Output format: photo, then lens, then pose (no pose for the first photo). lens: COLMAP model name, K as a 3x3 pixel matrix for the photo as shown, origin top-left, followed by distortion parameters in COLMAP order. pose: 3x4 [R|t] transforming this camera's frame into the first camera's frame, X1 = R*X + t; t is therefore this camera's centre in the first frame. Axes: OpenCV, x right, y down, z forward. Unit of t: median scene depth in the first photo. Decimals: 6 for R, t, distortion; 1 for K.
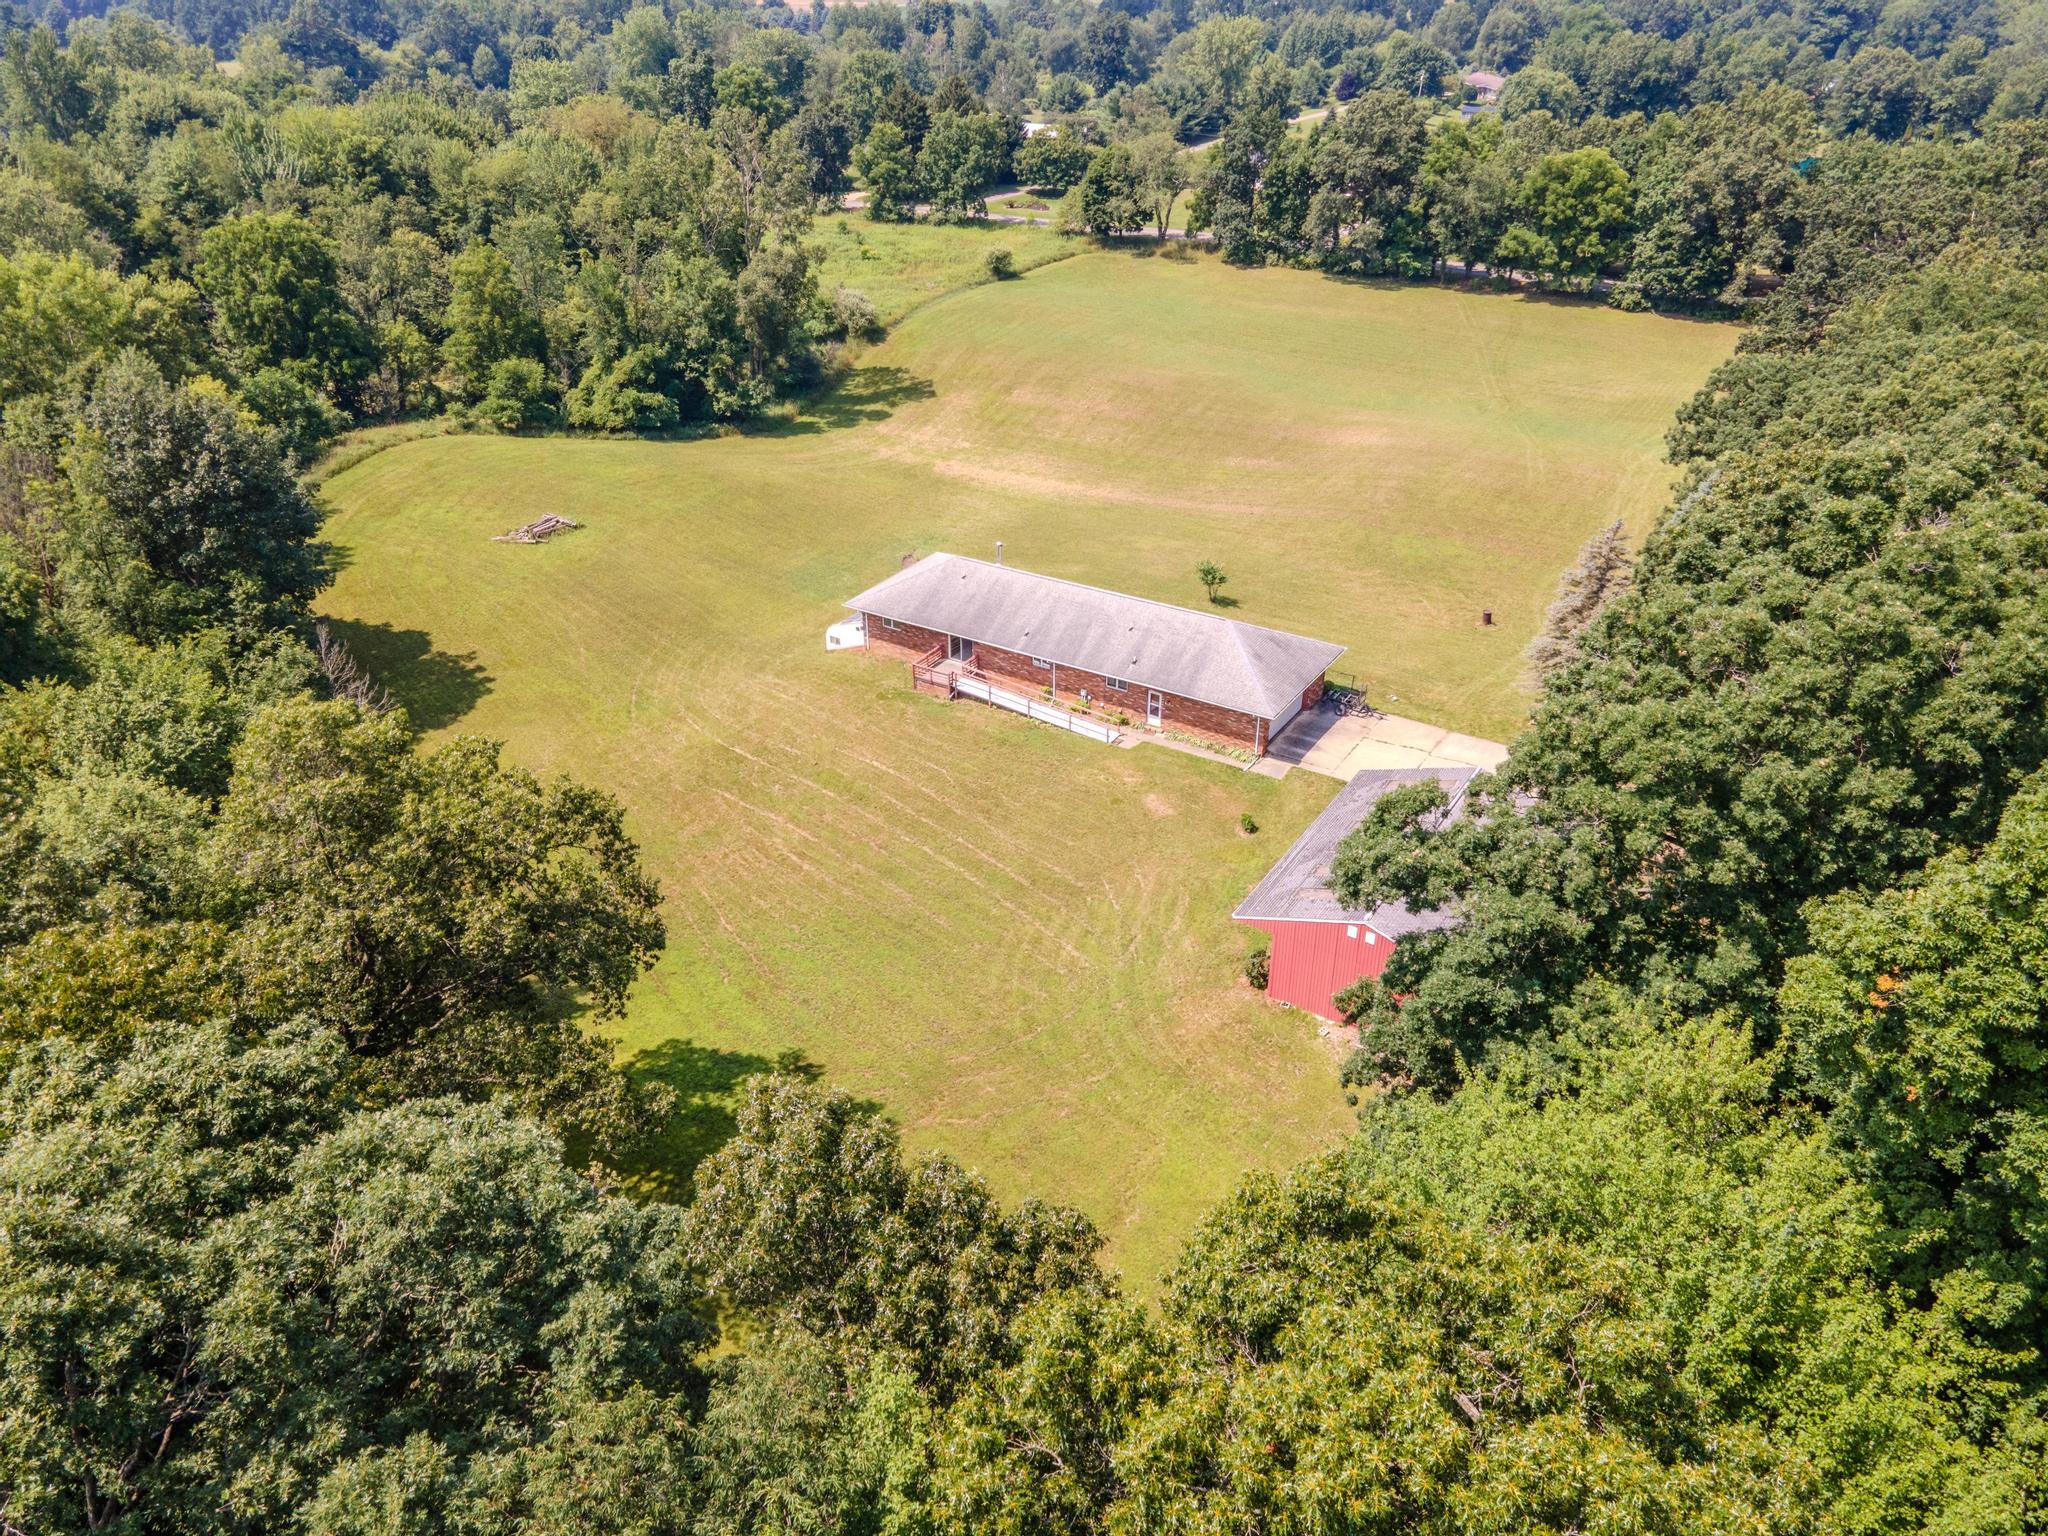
lens RADIAL K [[1489.7, 0, 1019.3], [0, 1489.7, 769.1], [0, 0, 1]] dist [0.045520, -0.006504]
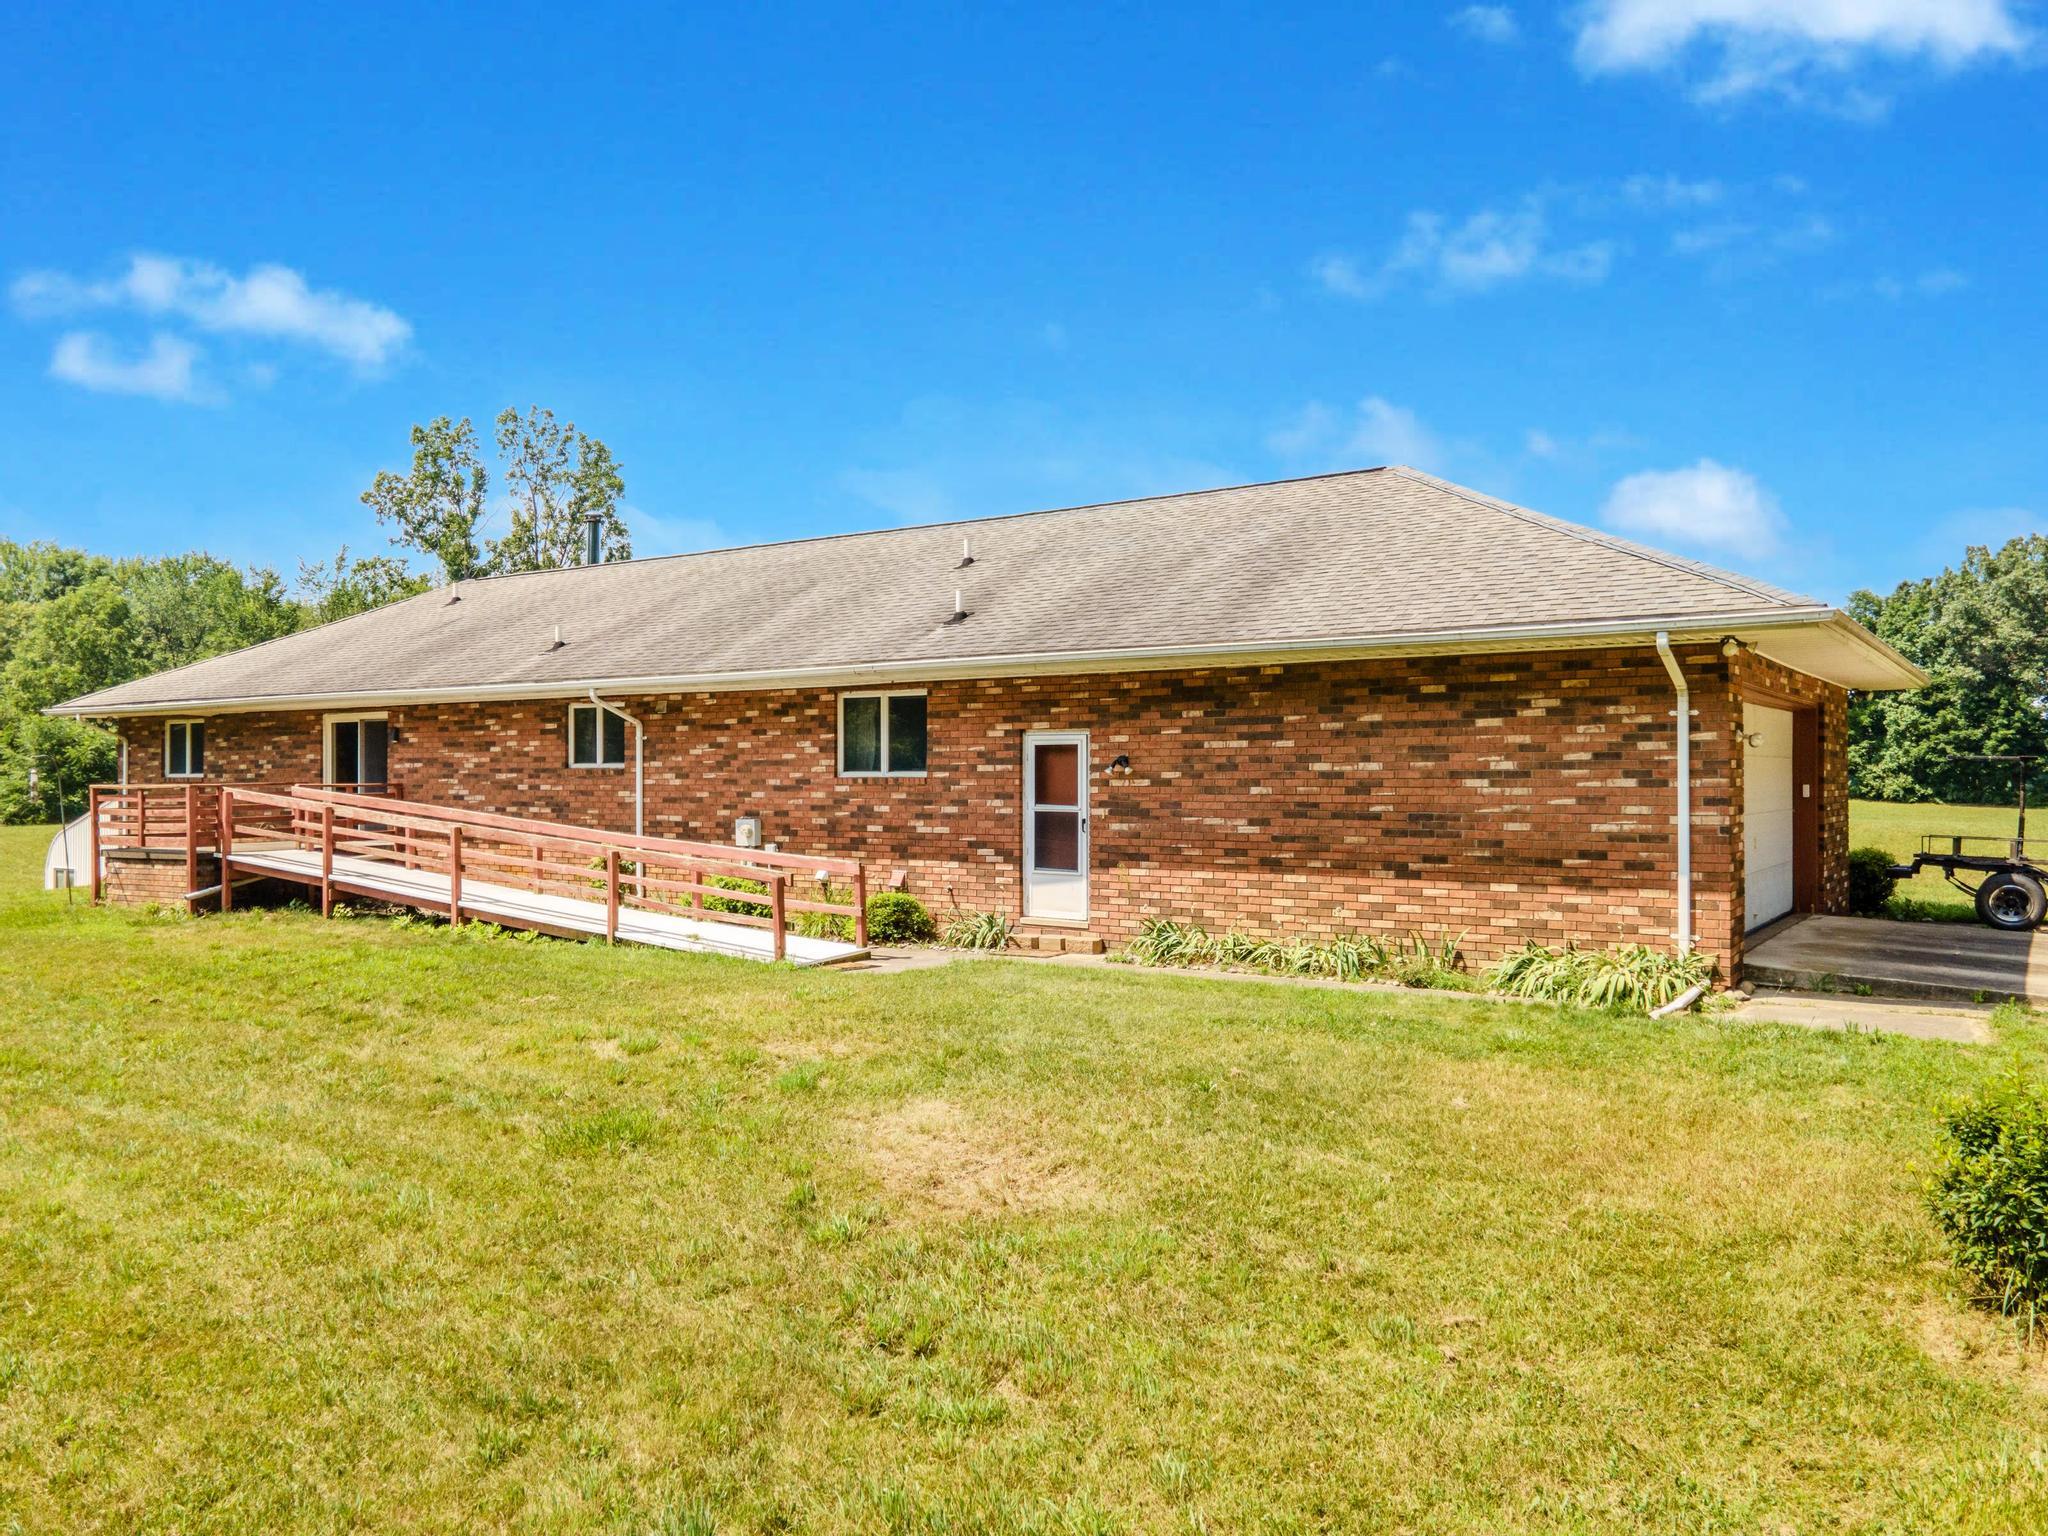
lens RADIAL K [[1489.7, 0, 1010.5], [0, 1489.7, 765.2], [0, 0, 1]] dist [0.045520, -0.006504]
pose [[0.999009, 0.003060, -0.044408, 0.047363], [-0.024962, 0.864523, -0.501974, 0.025010], [0.036856, 0.502585, 0.863742, 0.419924]]
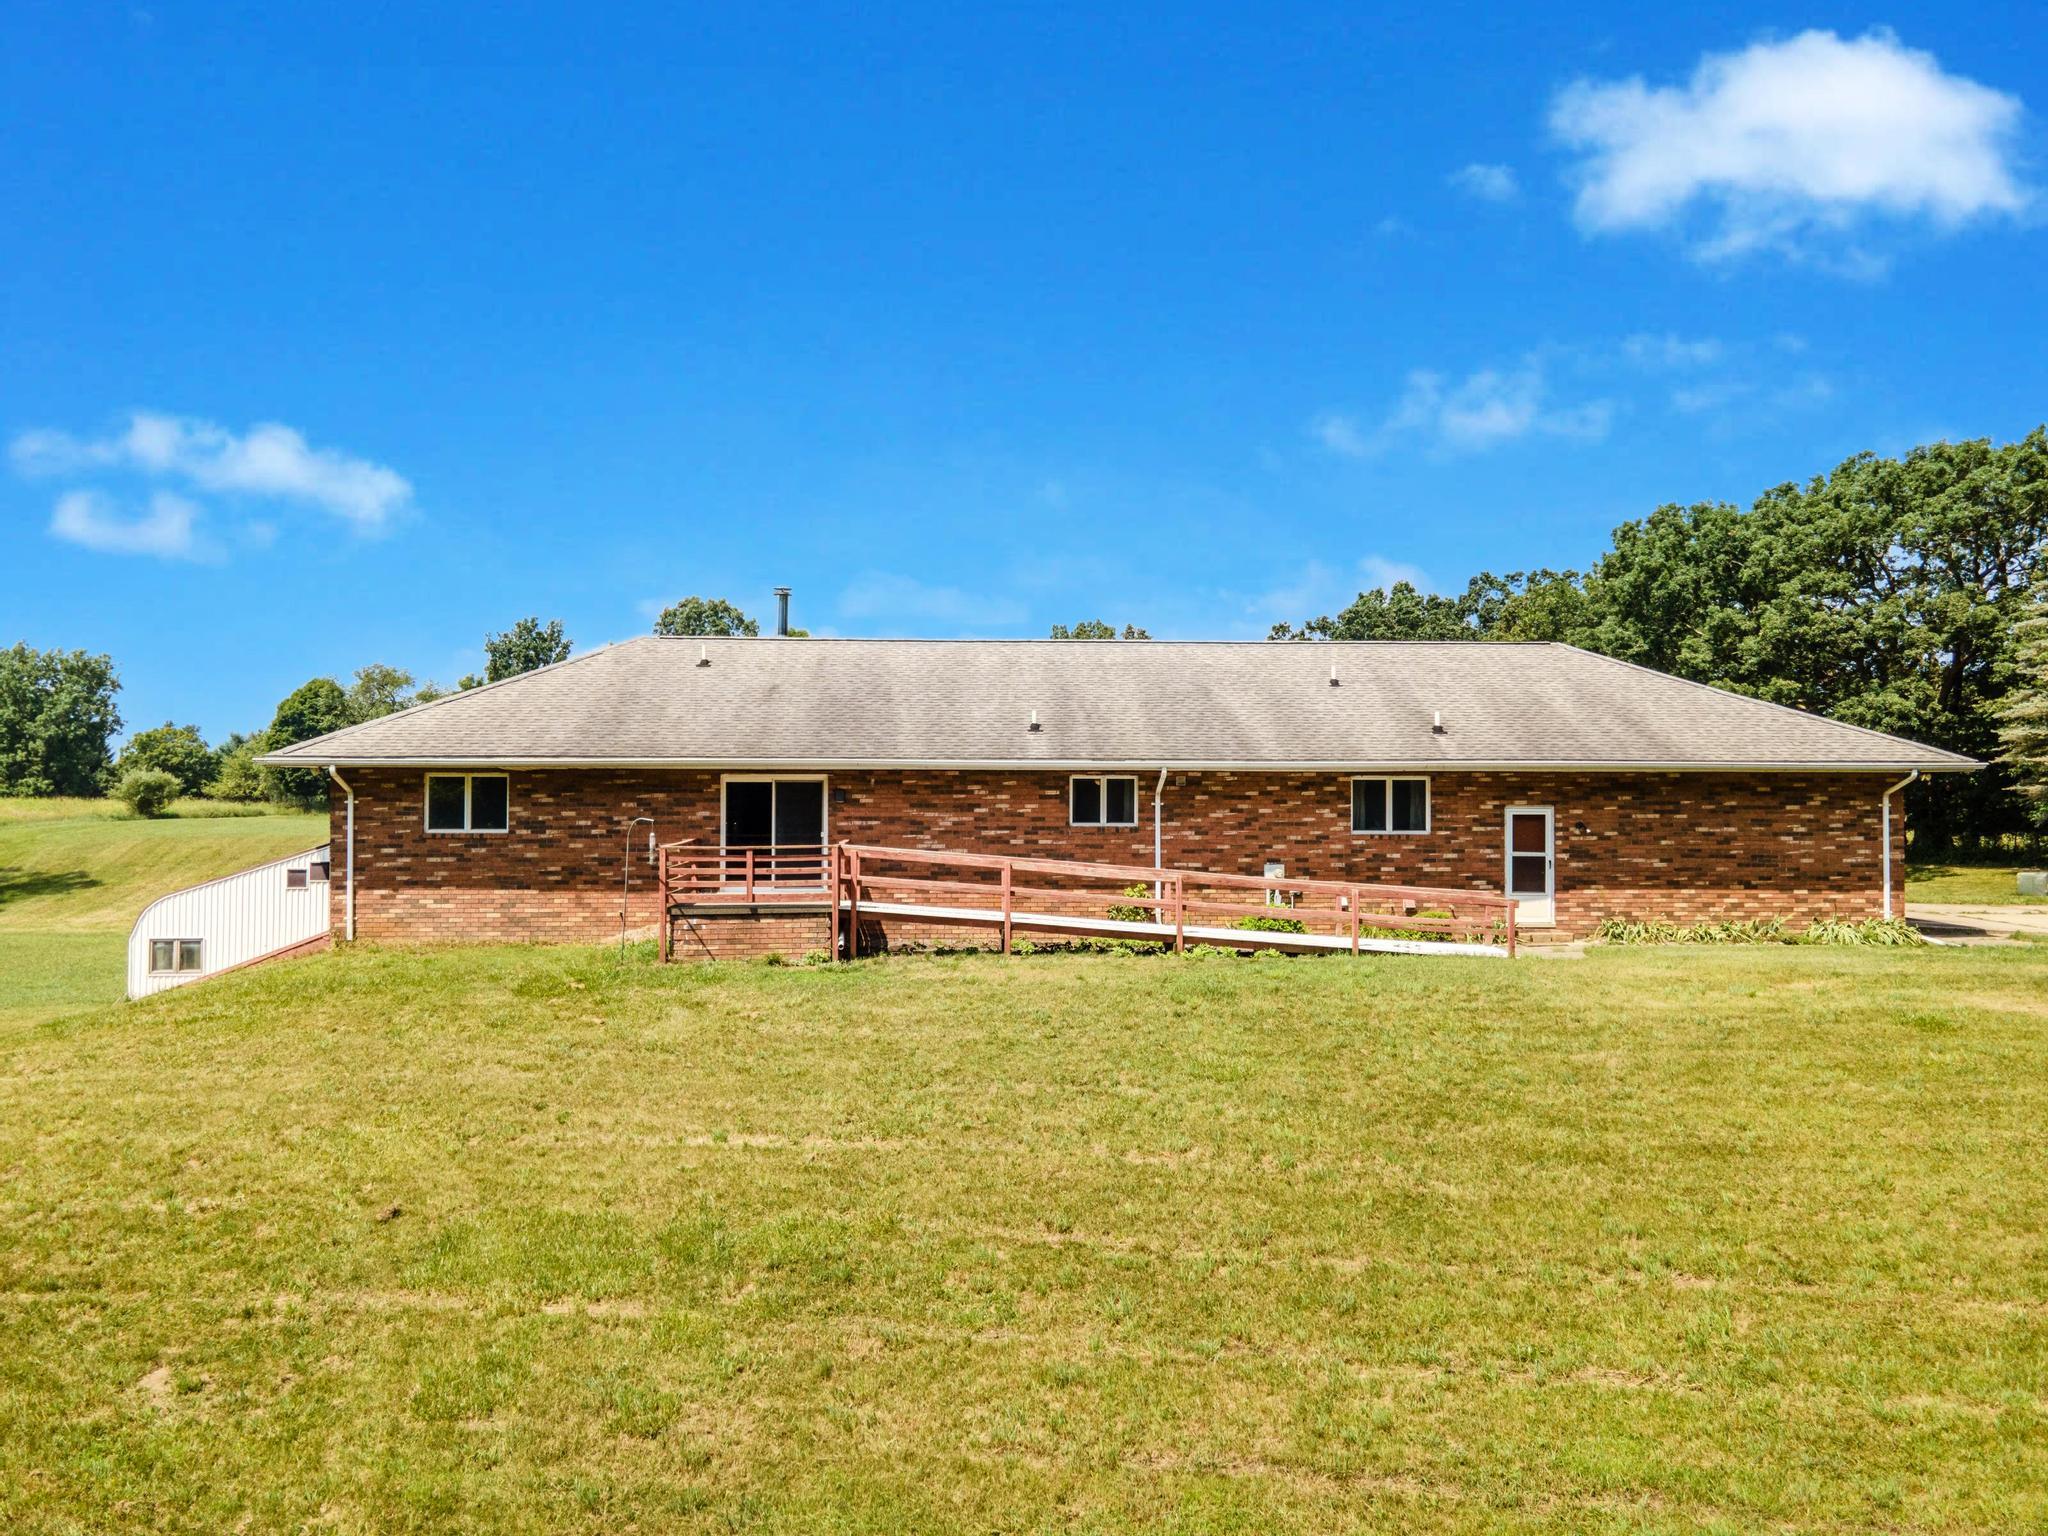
lens RADIAL K [[1489.7, 0, 1012.8], [0, 1489.7, 771.2], [0, 0, 1]] dist [0.045520, -0.006504]
pose [[0.817578, 0.015791, 0.575602, -0.090018], [0.280671, 0.861904, -0.422309, 0.022410], [-0.502782, 0.506825, 0.700242, 0.417854]]
